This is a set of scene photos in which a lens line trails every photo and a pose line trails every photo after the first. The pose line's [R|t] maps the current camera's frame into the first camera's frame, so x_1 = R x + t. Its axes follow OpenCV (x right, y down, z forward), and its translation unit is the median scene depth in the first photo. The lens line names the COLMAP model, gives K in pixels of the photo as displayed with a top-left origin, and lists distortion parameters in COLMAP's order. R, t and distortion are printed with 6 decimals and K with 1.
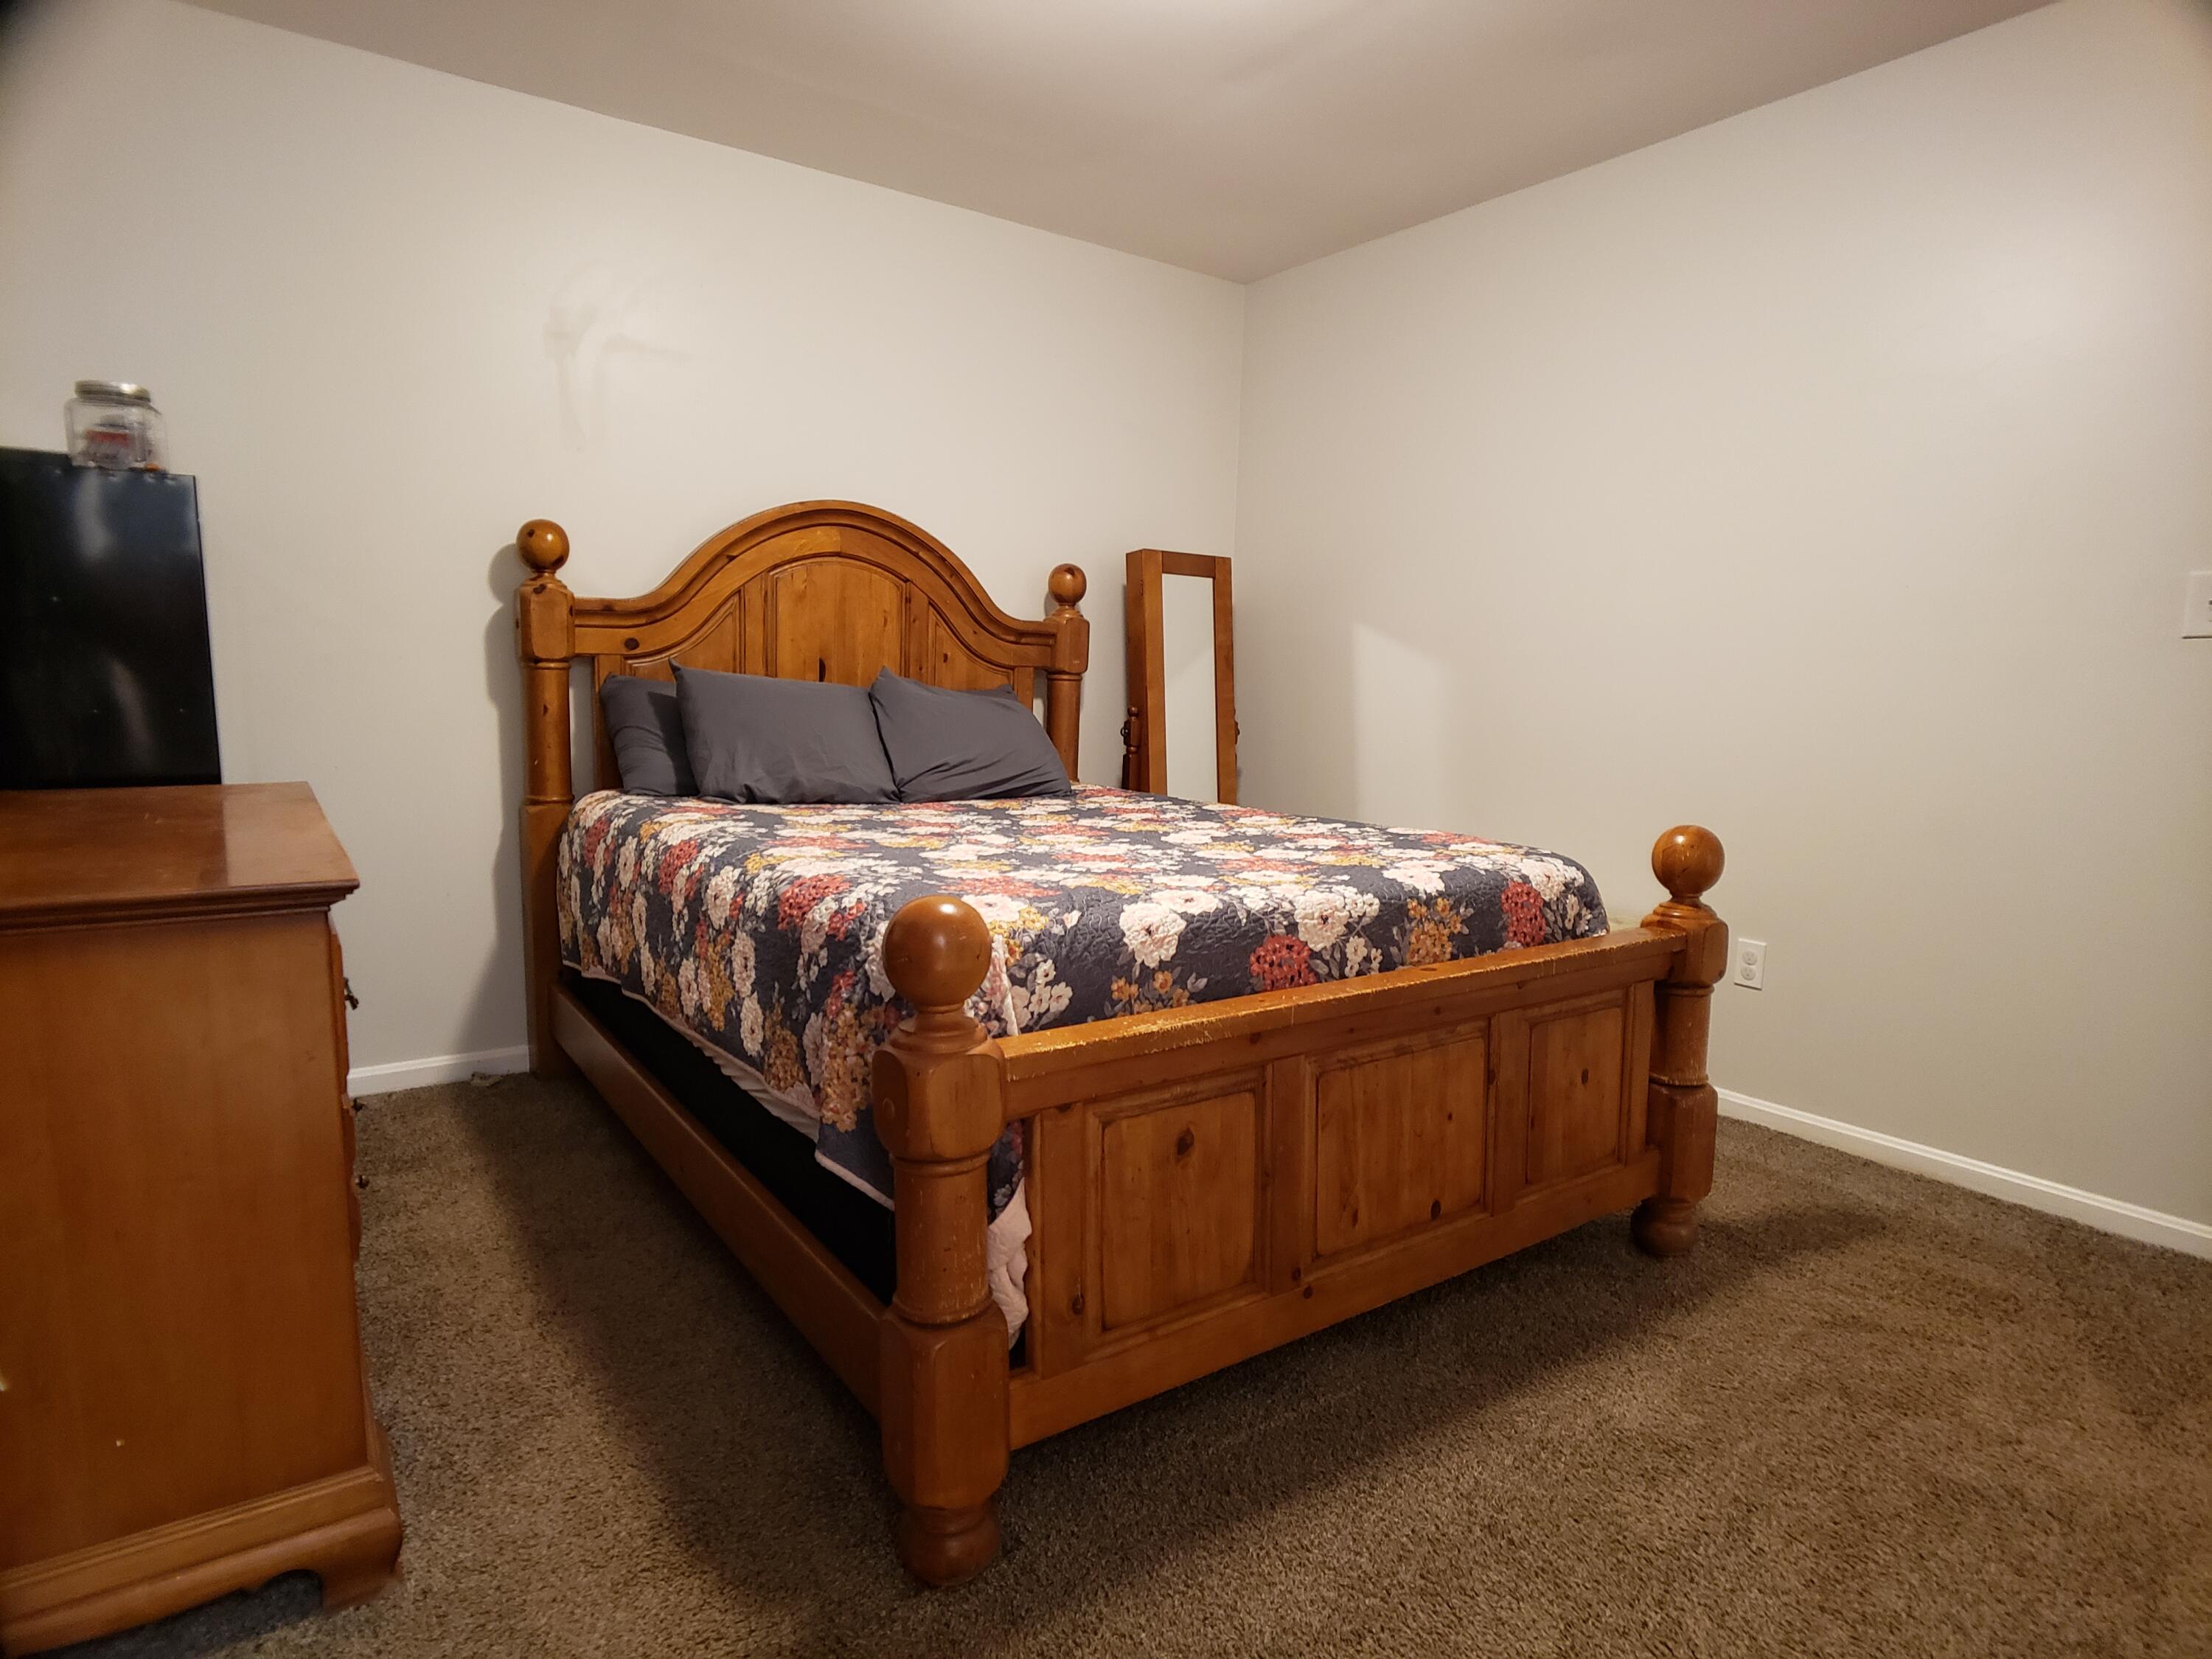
lens RADIAL K [[1249.2, 0, 1111.7], [0, 1249.2, 831.7], [0, 0, 1]] dist [-0.014936, 0.003394]
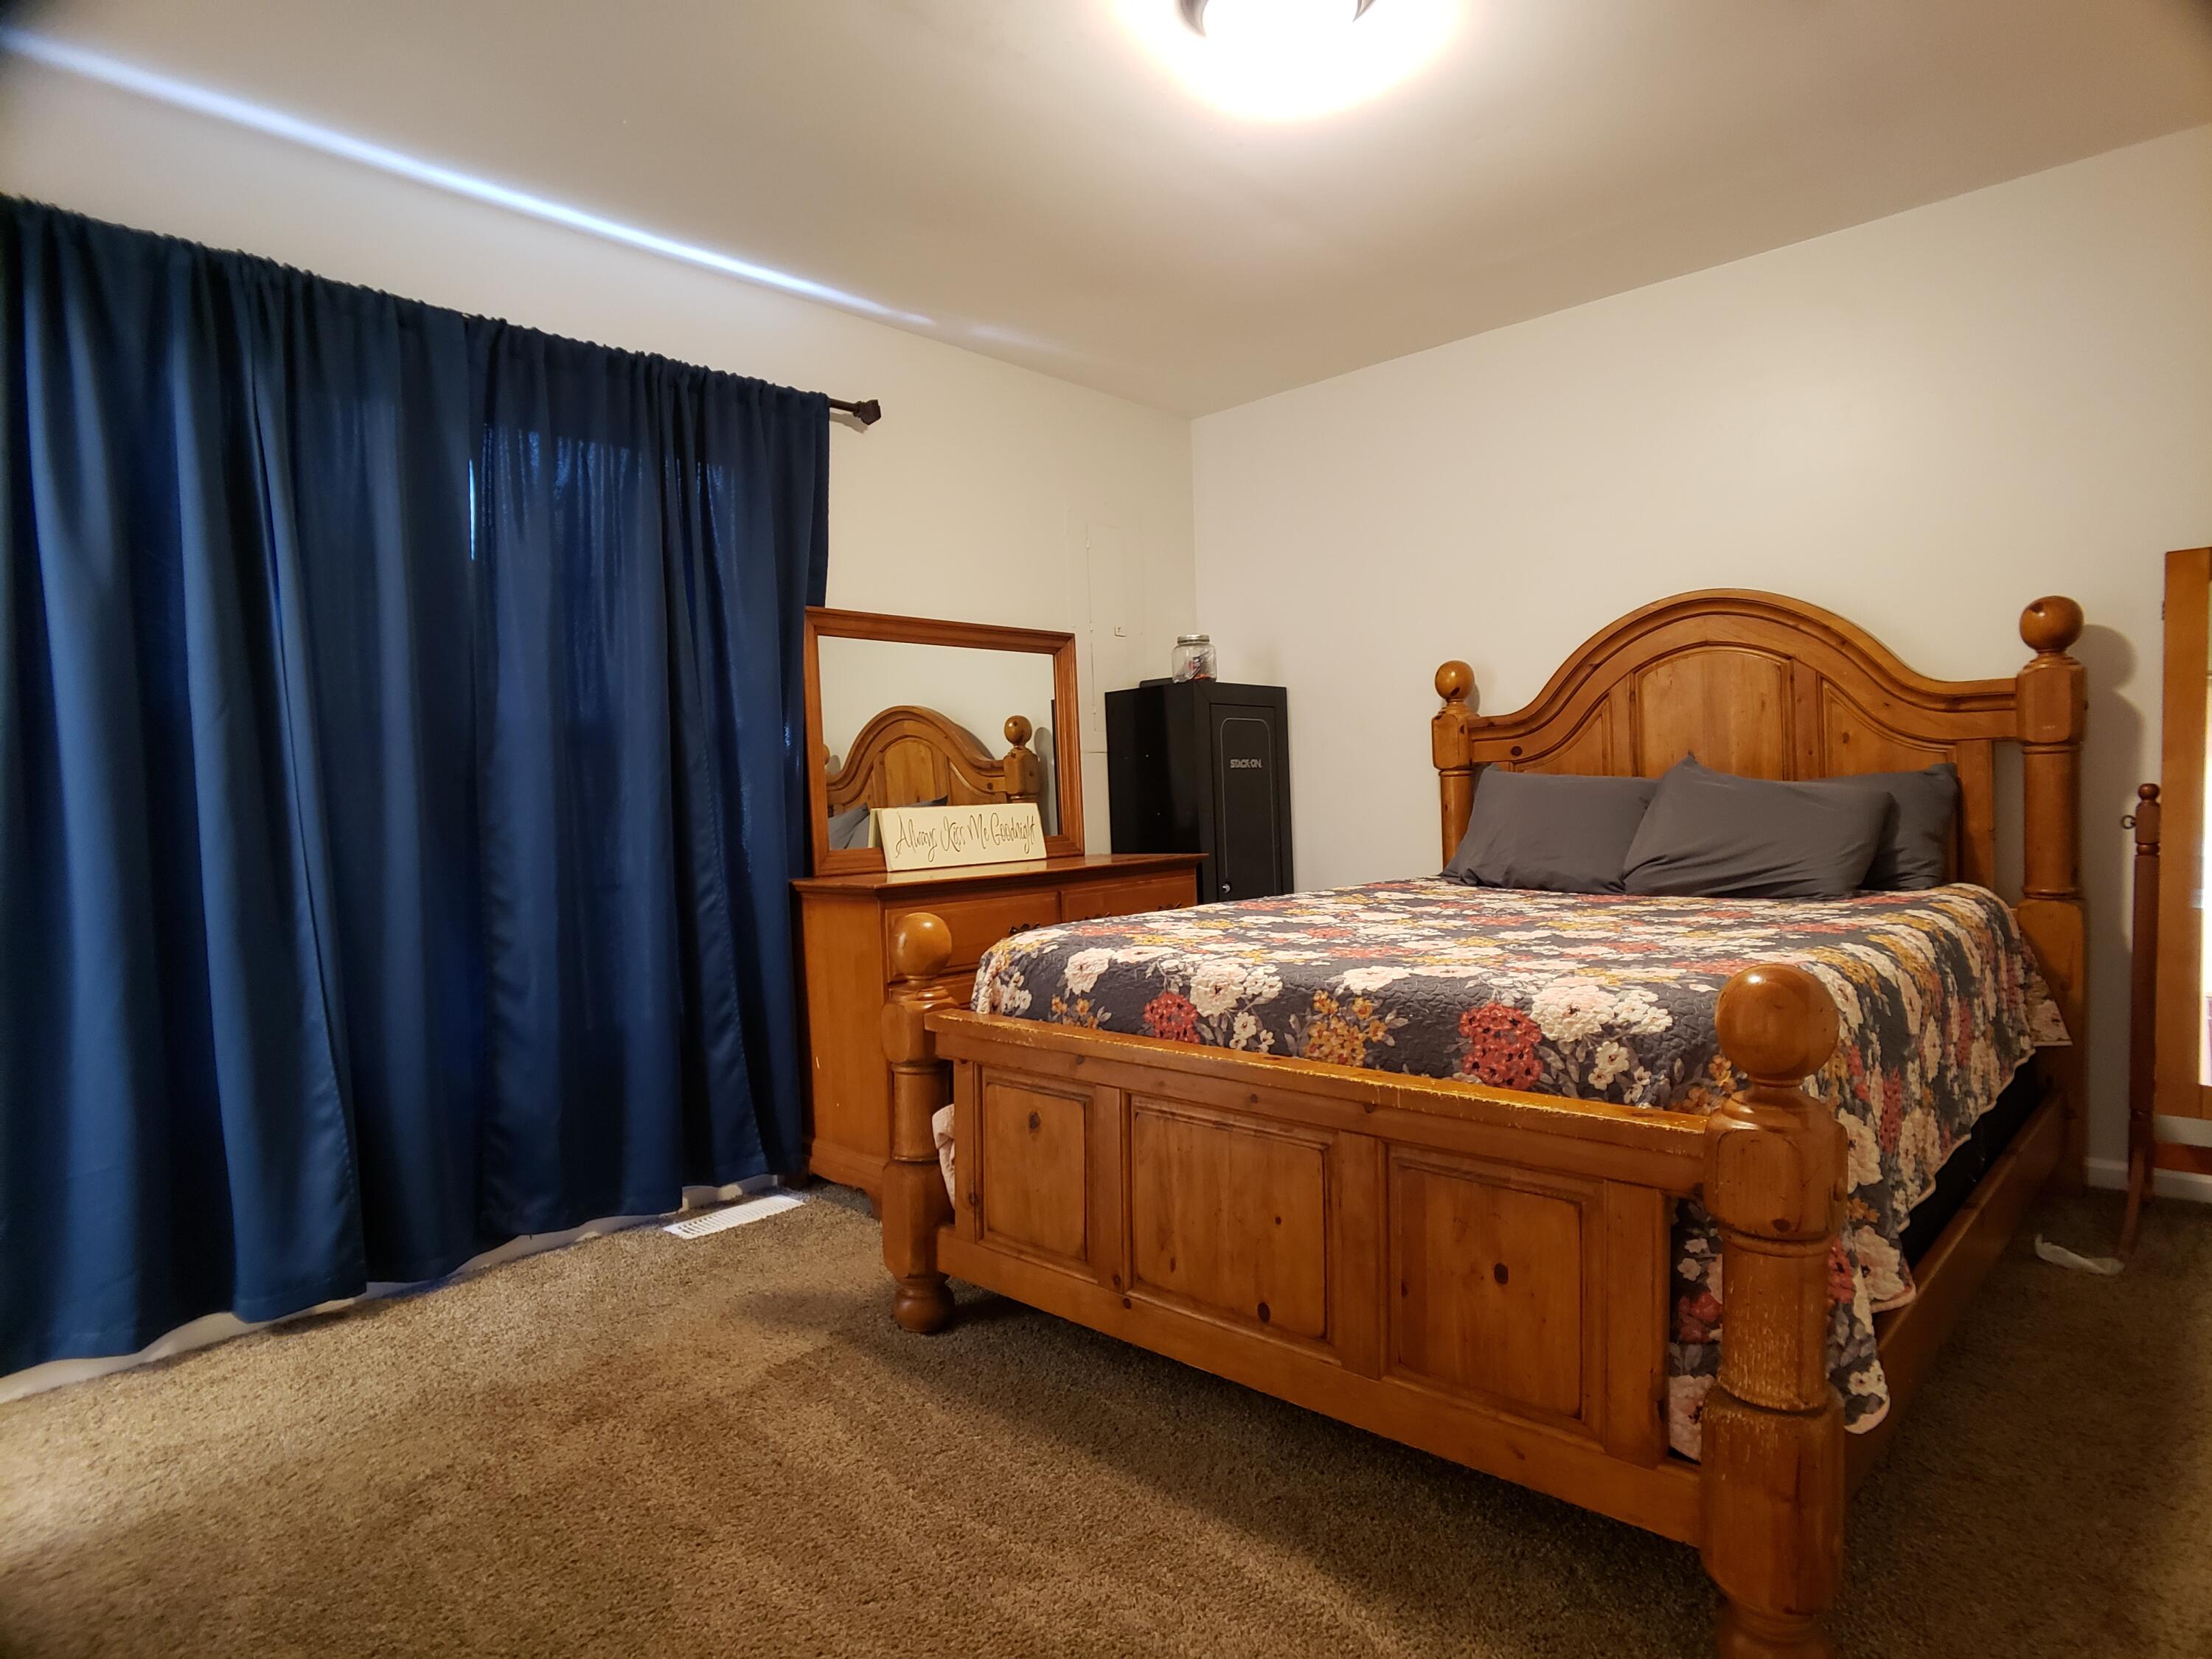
lens RADIAL K [[1249.2, 0, 1107.9], [0, 1249.2, 822.7], [0, 0, 1]] dist [-0.014936, 0.003394]
pose [[0.187499, -0.007864, -0.982233, 1.189938], [-0.080301, 0.996498, -0.023307, -0.040057], [0.978977, 0.083245, 0.186211, 0.678079]]
